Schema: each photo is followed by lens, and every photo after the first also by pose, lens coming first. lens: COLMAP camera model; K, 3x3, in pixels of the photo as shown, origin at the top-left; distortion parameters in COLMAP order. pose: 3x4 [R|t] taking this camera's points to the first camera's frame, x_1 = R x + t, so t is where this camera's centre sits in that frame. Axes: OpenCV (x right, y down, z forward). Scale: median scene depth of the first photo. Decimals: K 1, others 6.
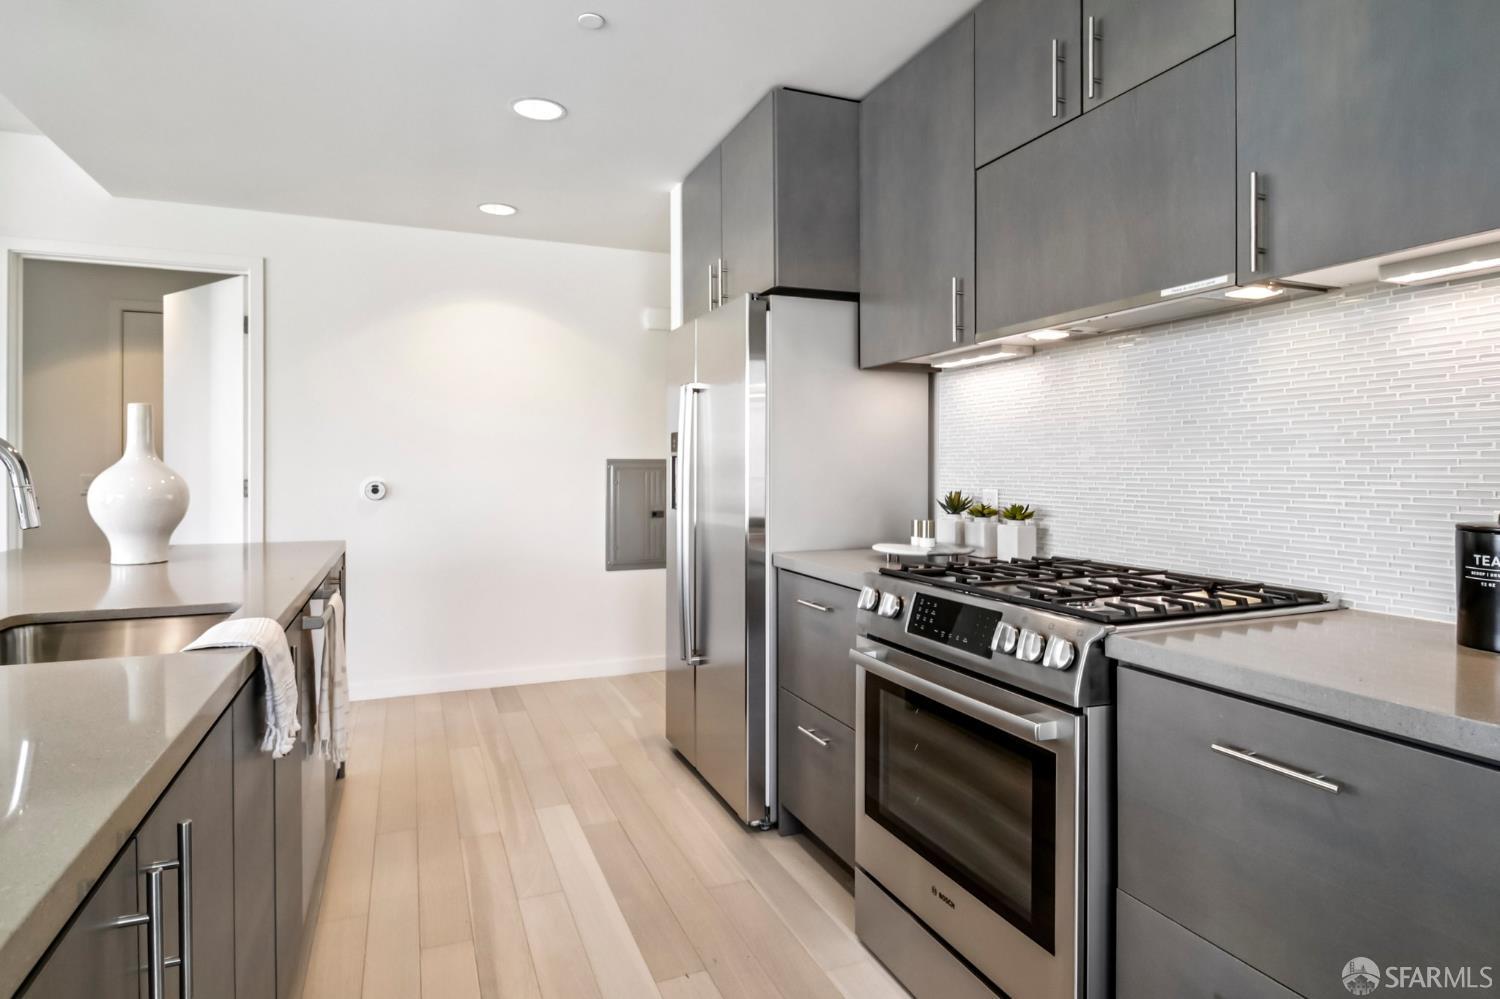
lens RADIAL K [[827.5, 0, 754.5], [0, 827.5, 469.9], [0, 0, 1]] dist [0.002072, -0.003678]
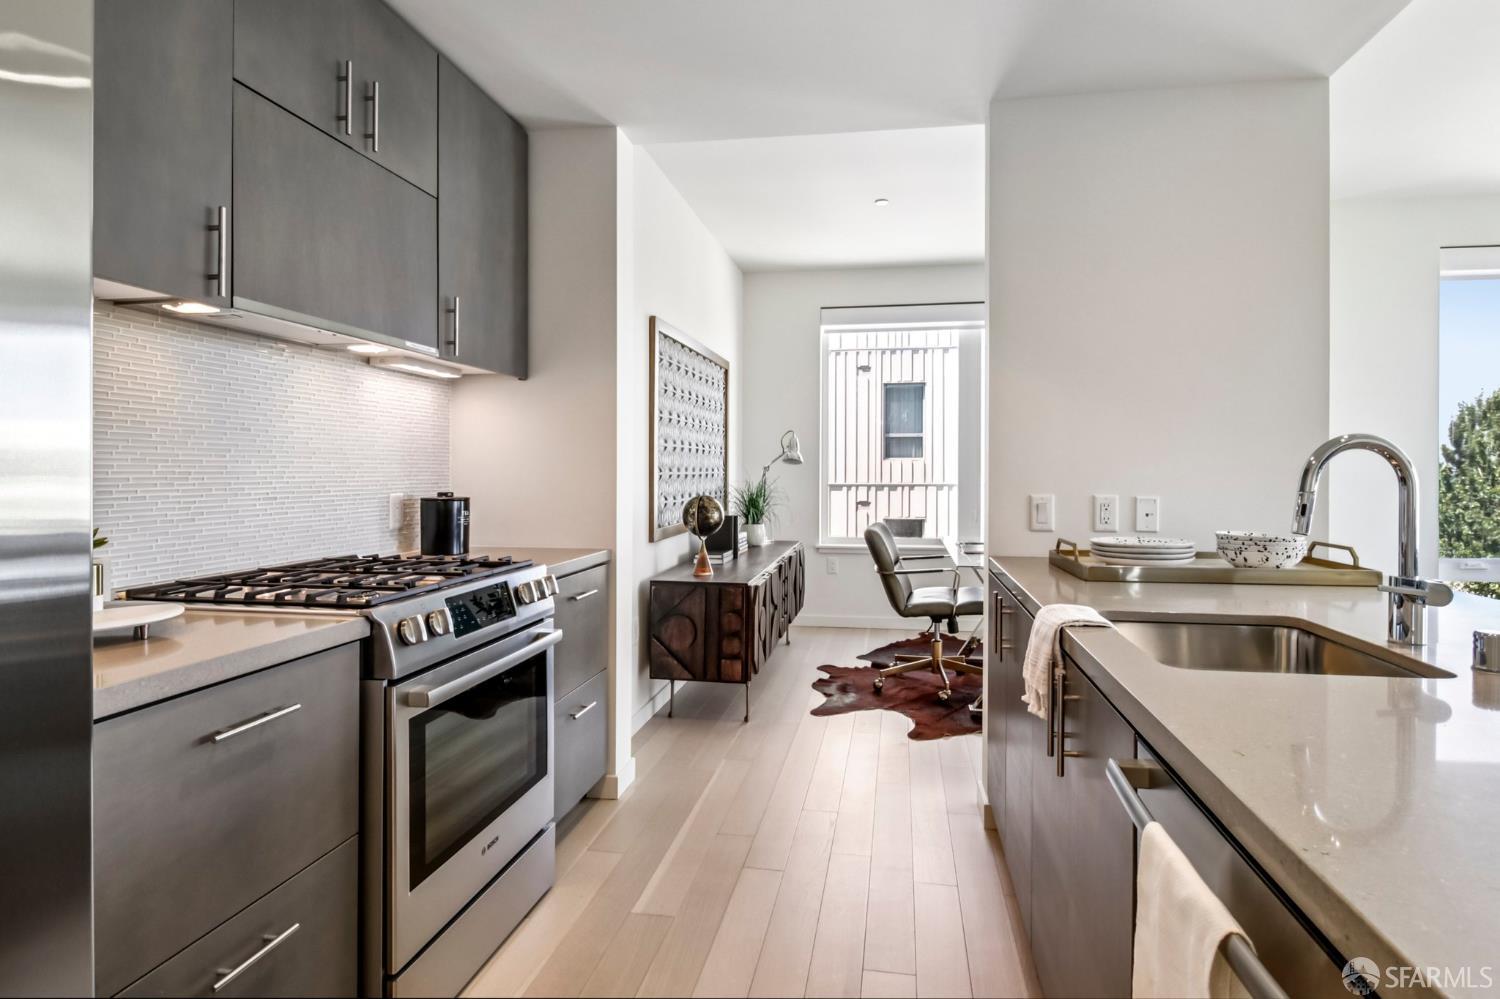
lens RADIAL K [[827.5, 0, 754.5], [0, 827.5, 469.9], [0, 0, 1]] dist [0.002072, -0.003678]
pose [[-0.843757, -0.000913, 0.536725, -0.462885], [-0.000800, 1.000000, 0.000443, -0.004471], [-0.536725, -0.000055, -0.843757, 1.181151]]
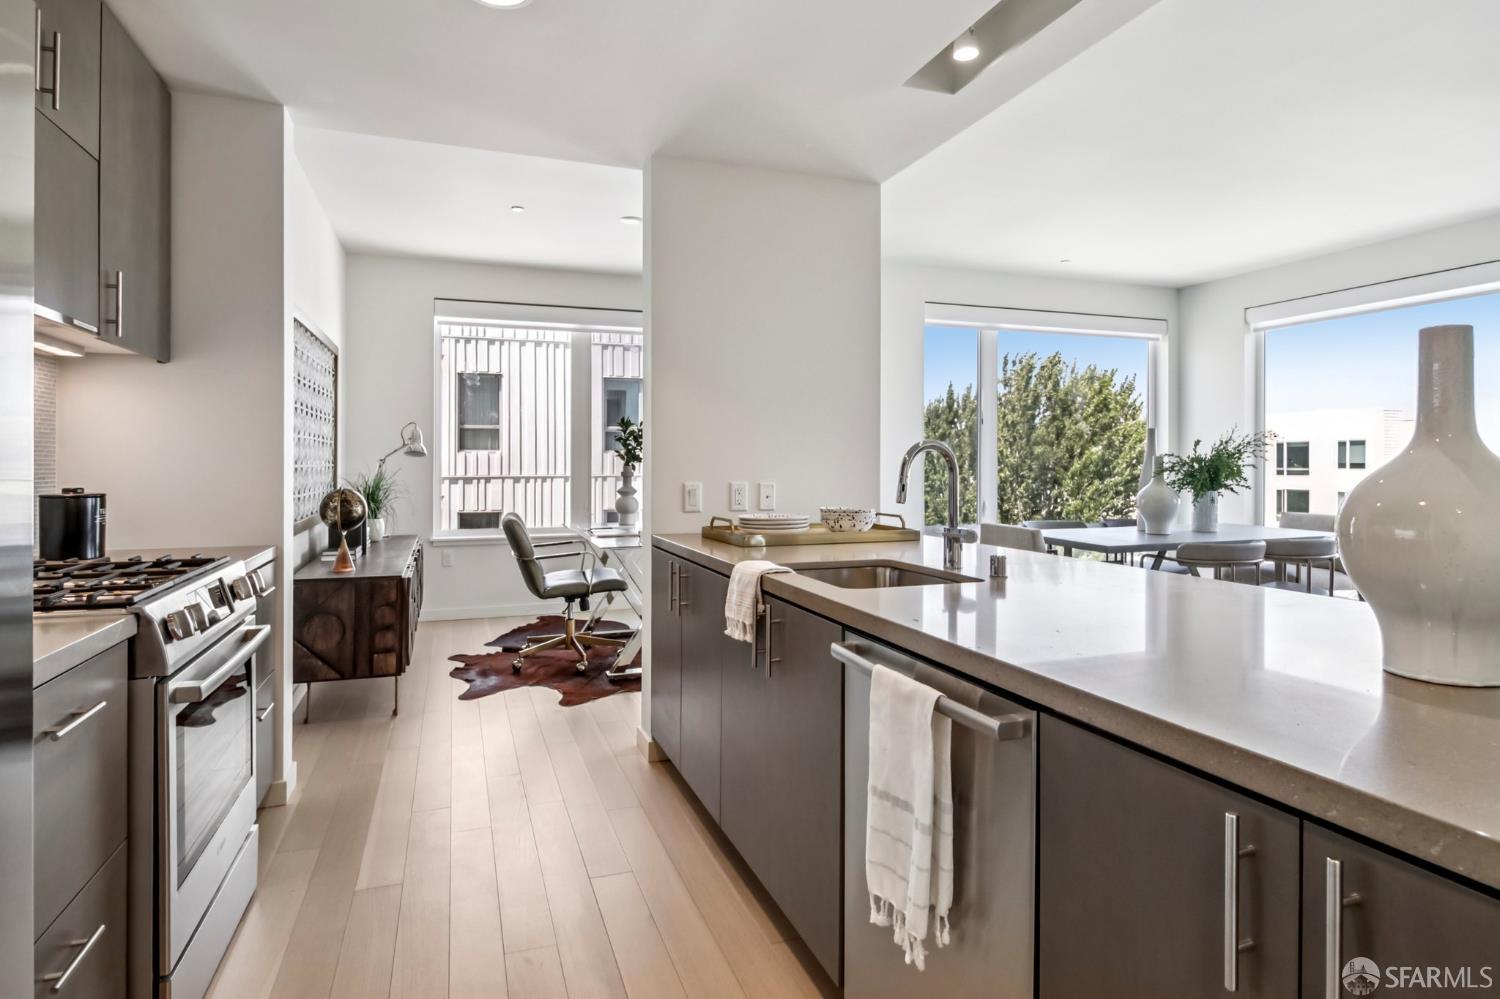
lens RADIAL K [[835.1, 0, 751.2], [0, 835.1, 461.8], [0, 0, 1]] dist [0.002774, -0.000299]
pose [[-0.998764, -0.000804, 0.049696, -0.361907], [-0.000834, 0.999999, -0.000582, -0.004552], [-0.049696, -0.000622, -0.998764, 1.400722]]
